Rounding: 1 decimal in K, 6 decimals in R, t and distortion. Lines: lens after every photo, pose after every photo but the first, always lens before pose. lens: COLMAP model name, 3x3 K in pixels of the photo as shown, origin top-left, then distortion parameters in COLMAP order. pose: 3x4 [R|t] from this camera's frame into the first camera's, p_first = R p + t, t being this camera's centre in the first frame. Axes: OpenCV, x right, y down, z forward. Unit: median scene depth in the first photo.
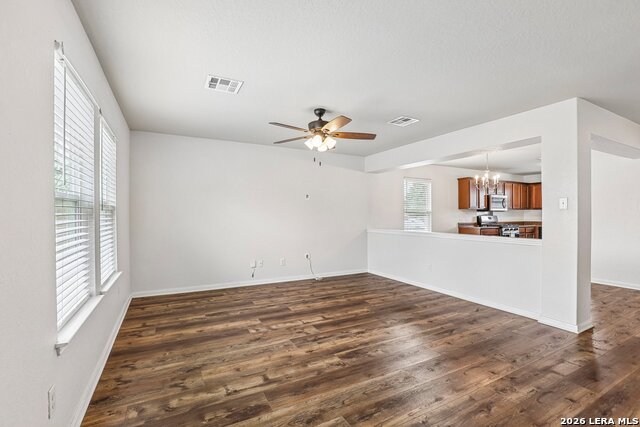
lens RADIAL K [[293.3, 0, 321.2], [0, 293.3, 214.5], [0, 0, 1]] dist [-0.017733, 0.000227]
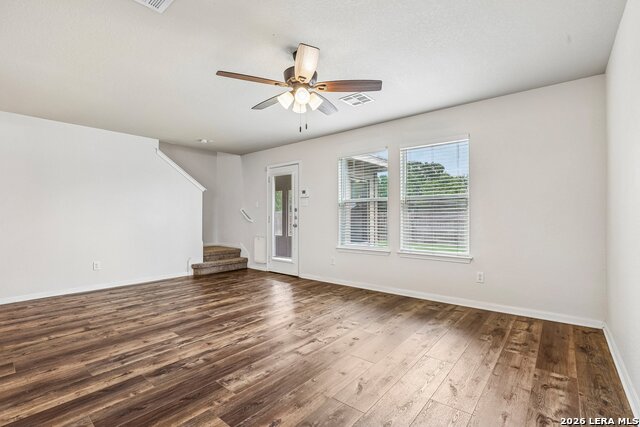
lens RADIAL K [[293.3, 0, 321.1], [0, 293.3, 214.0], [0, 0, 1]] dist [-0.017733, 0.000227]
pose [[-0.925521, 0.004773, -0.378665, 0.267170], [0.006014, 0.999980, -0.002095, 0.039925], [0.378648, -0.004216, -0.925531, 2.055345]]
